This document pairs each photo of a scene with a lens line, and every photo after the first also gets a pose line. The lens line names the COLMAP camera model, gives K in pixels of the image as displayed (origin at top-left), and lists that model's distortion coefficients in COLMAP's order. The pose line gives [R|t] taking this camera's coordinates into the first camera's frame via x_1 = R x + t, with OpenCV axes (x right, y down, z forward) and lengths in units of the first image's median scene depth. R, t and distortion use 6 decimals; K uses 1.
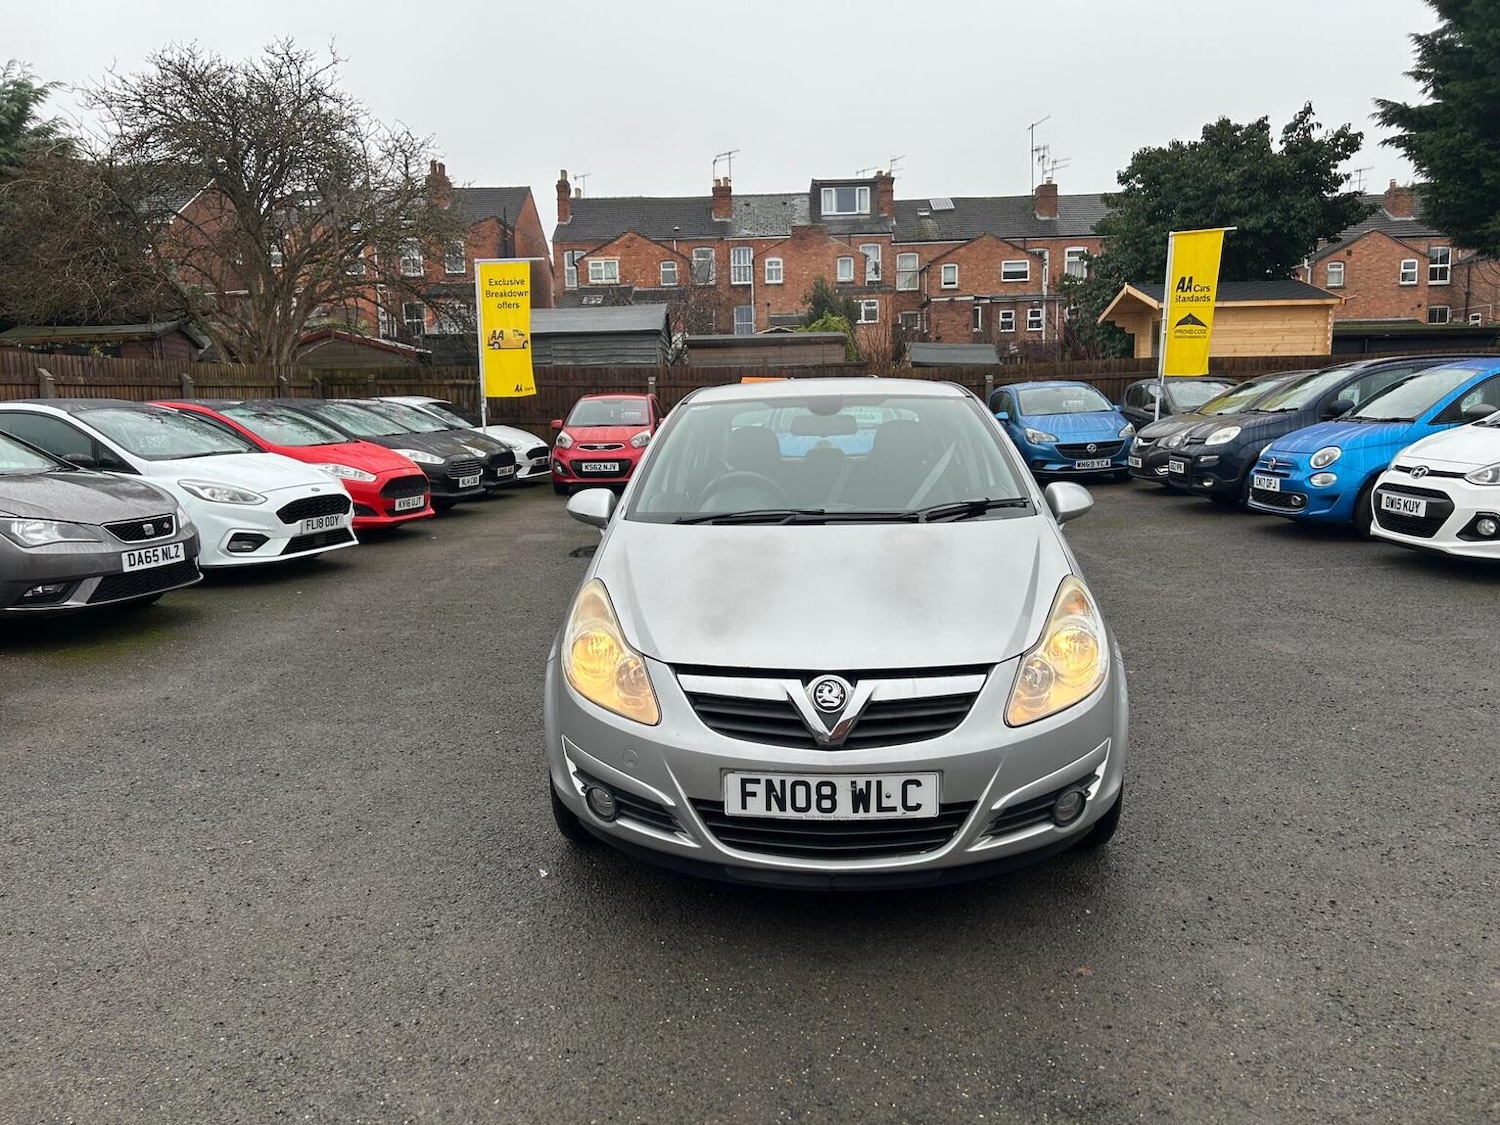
lens RADIAL K [[1129.1, 0, 745.1], [0, 1129.1, 568.3], [0, 0, 1]] dist [0.052519, -0.054744]
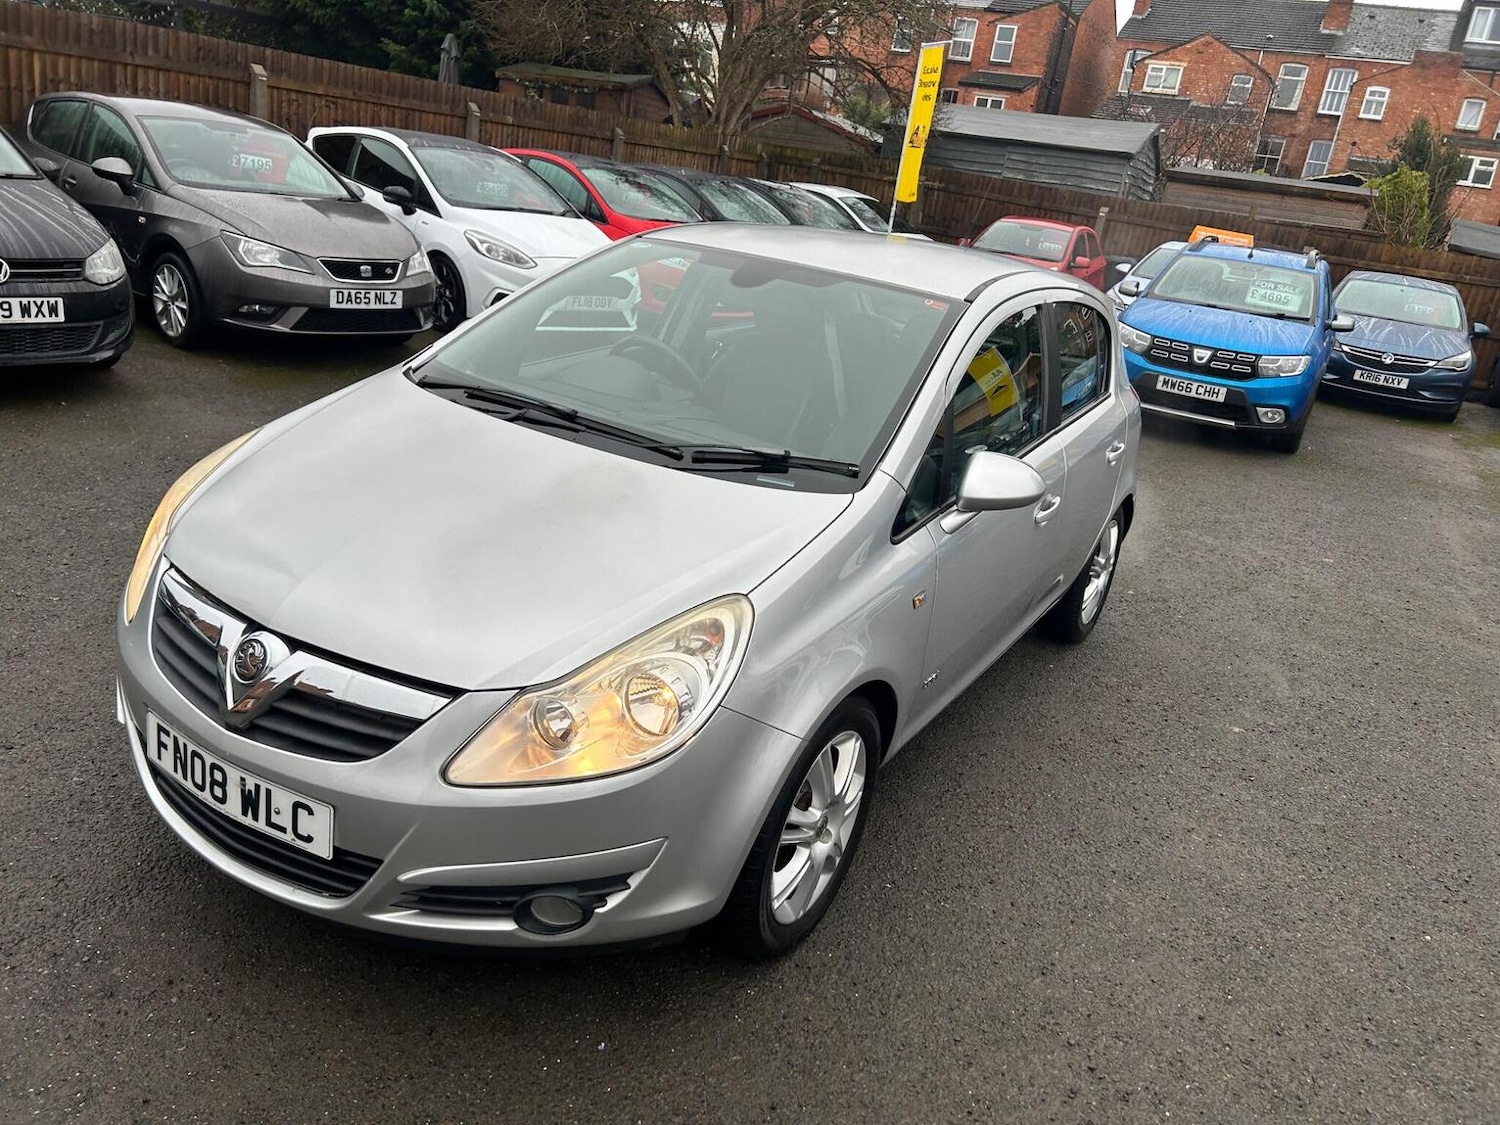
lens RADIAL K [[1129.1, 0, 749.6], [0, 1129.1, 562.0], [0, 0, 1]] dist [0.052519, -0.054744]
pose [[0.881983, 0.287289, -0.373593, 0.183389], [-0.225026, 0.953230, 0.201780, -0.051327], [0.414089, -0.093898, 0.905380, 0.134064]]
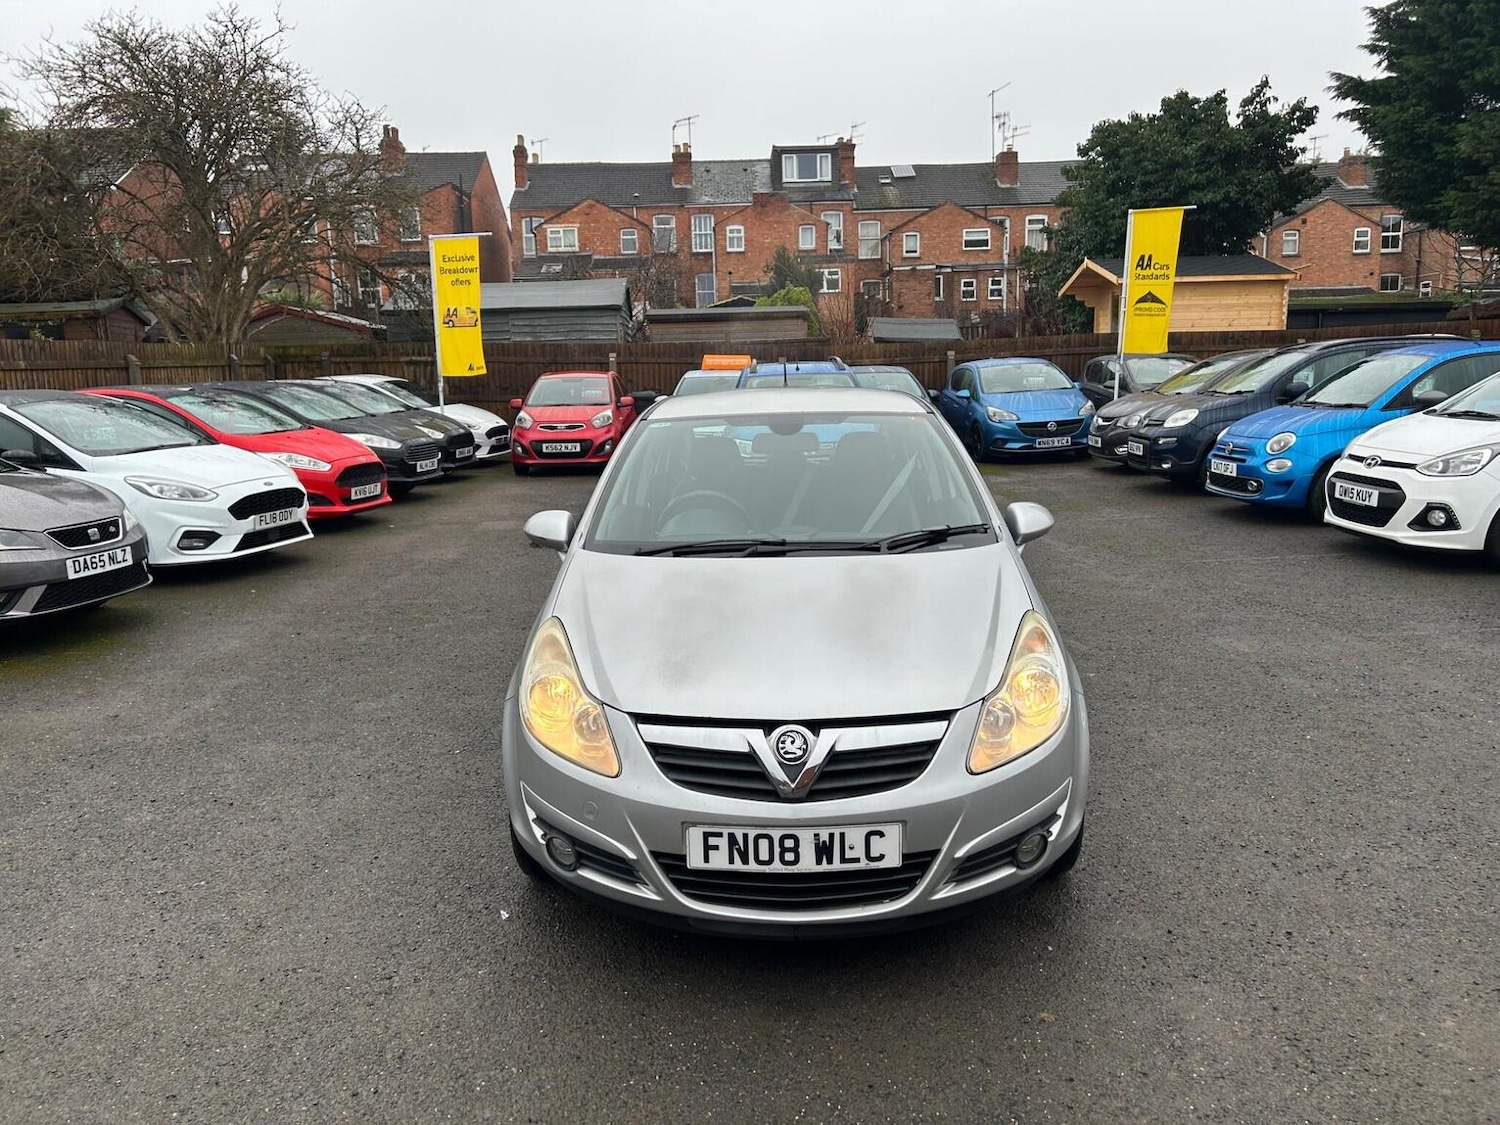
lens RADIAL K [[1129.1, 0, 749.0], [0, 1129.1, 563.5], [0, 0, 1]] dist [0.052519, -0.054744]
pose [[0.999346, -0.009770, 0.034820, 0.001227], [0.008874, 0.999628, 0.025801, -0.021569], [-0.035059, -0.025475, 0.999060, 0.004359]]
